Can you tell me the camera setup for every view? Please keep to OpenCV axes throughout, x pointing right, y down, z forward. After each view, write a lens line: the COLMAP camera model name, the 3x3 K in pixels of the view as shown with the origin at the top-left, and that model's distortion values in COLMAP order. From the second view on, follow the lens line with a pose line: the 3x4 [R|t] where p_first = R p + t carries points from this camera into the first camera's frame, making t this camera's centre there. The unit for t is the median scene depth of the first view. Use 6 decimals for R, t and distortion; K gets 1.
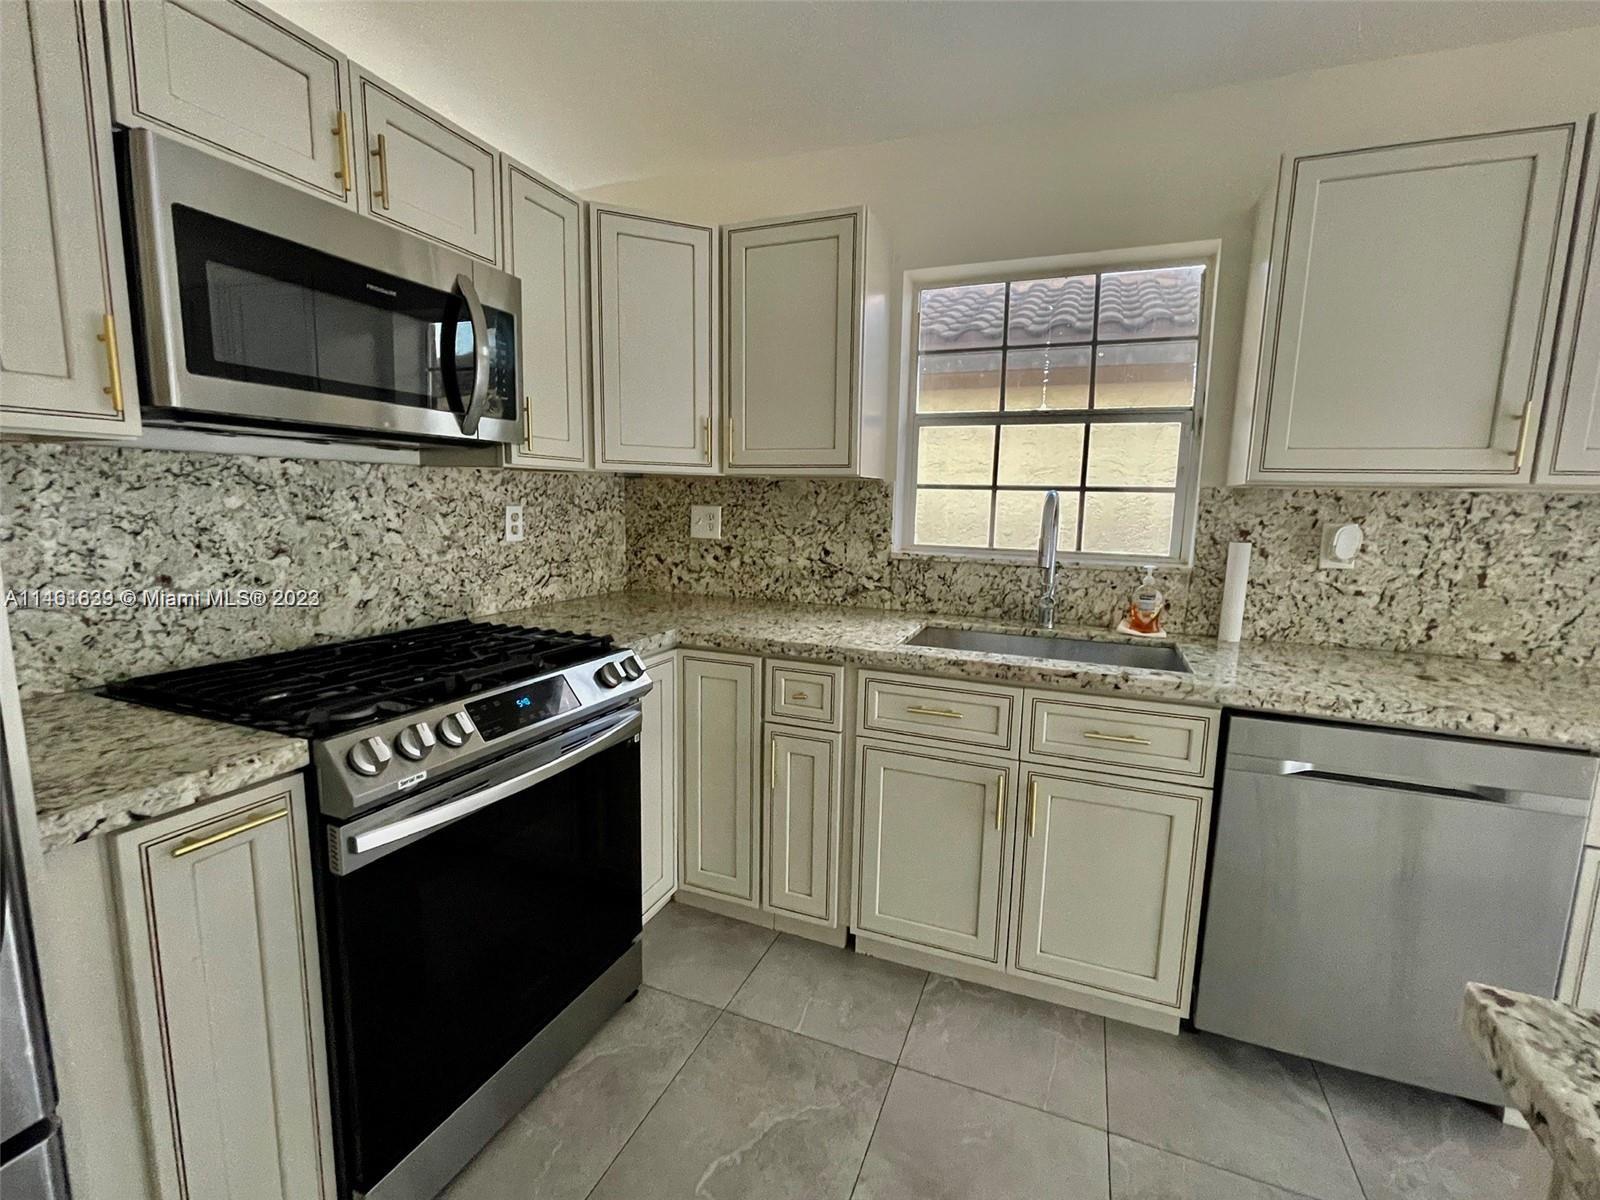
lens RADIAL K [[707.2, 0, 816.2], [0, 707.2, 596.4], [0, 0, 1]] dist [-0.001105, -0.000370]
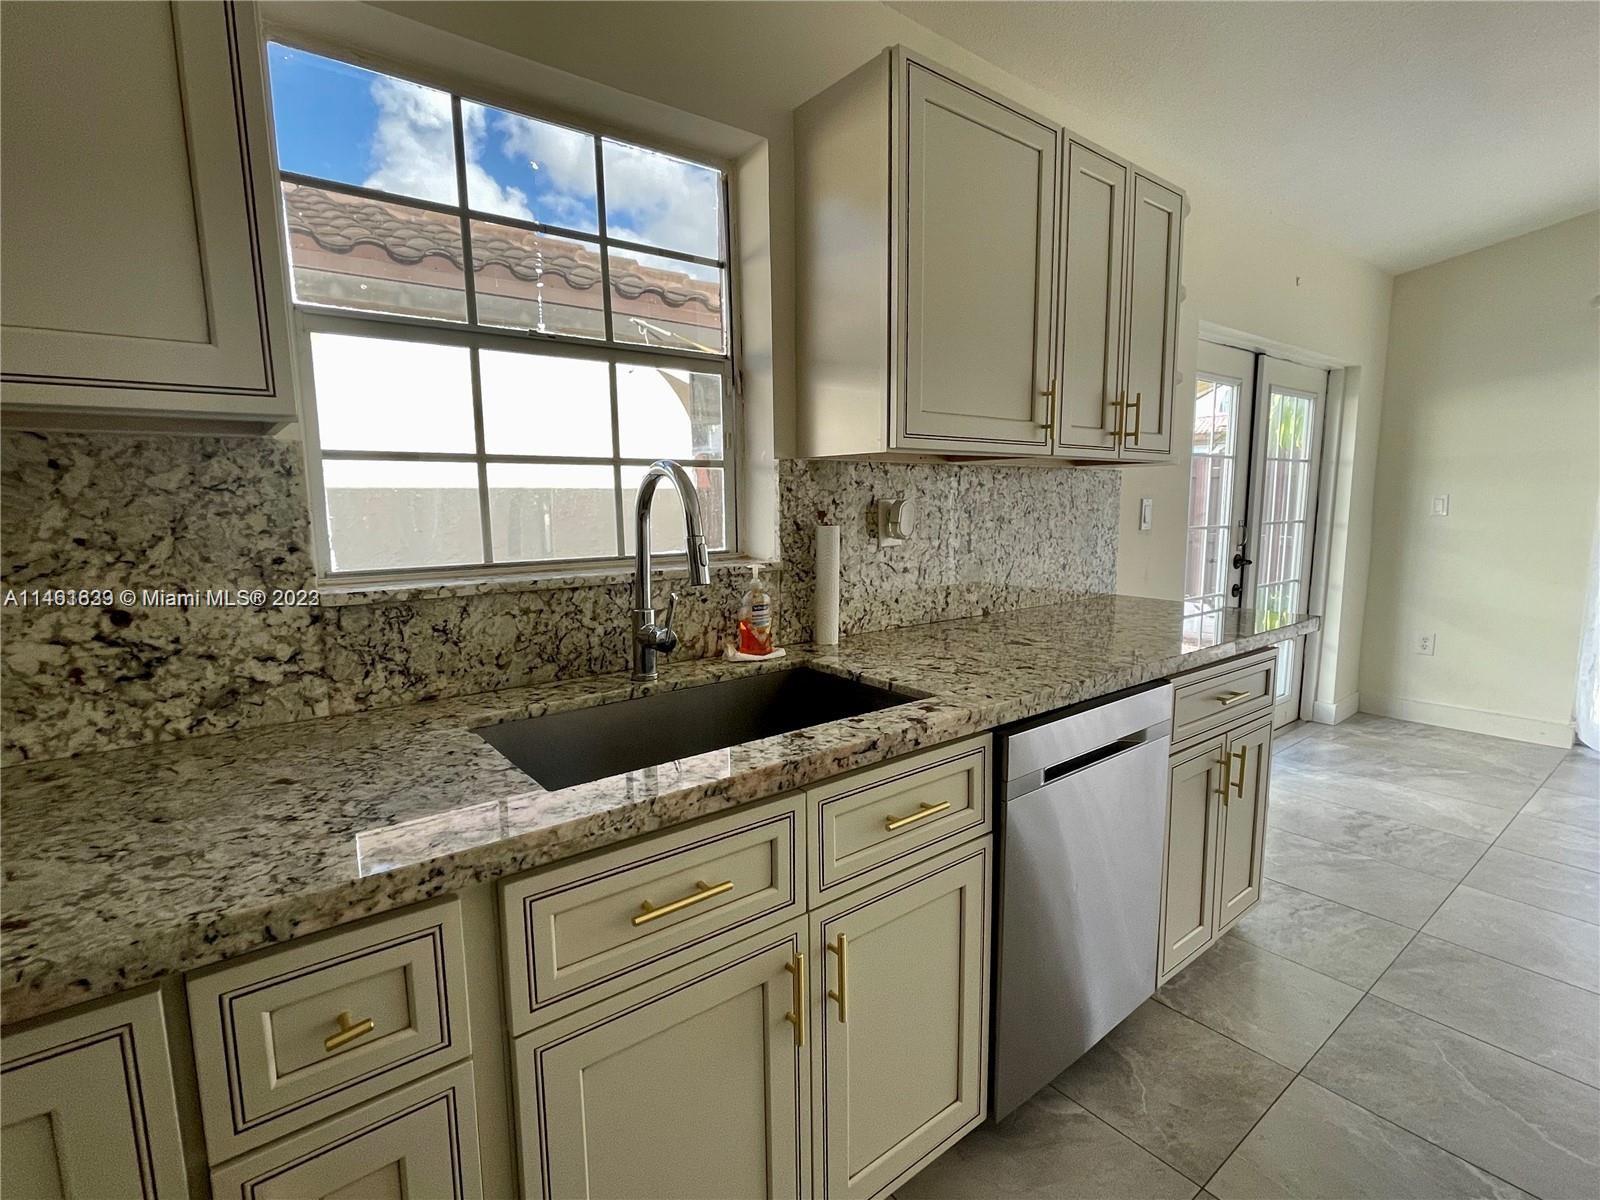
lens RADIAL K [[764.6, 0, 813.8], [0, 764.6, 597.1], [0, 0, 1]] dist [-0.001944, -0.001472]
pose [[0.502548, -0.138705, 0.853350, -0.198191], [0.138140, 0.987248, 0.079117, -0.069936], [-0.853442, 0.078122, 0.515300, 0.587221]]
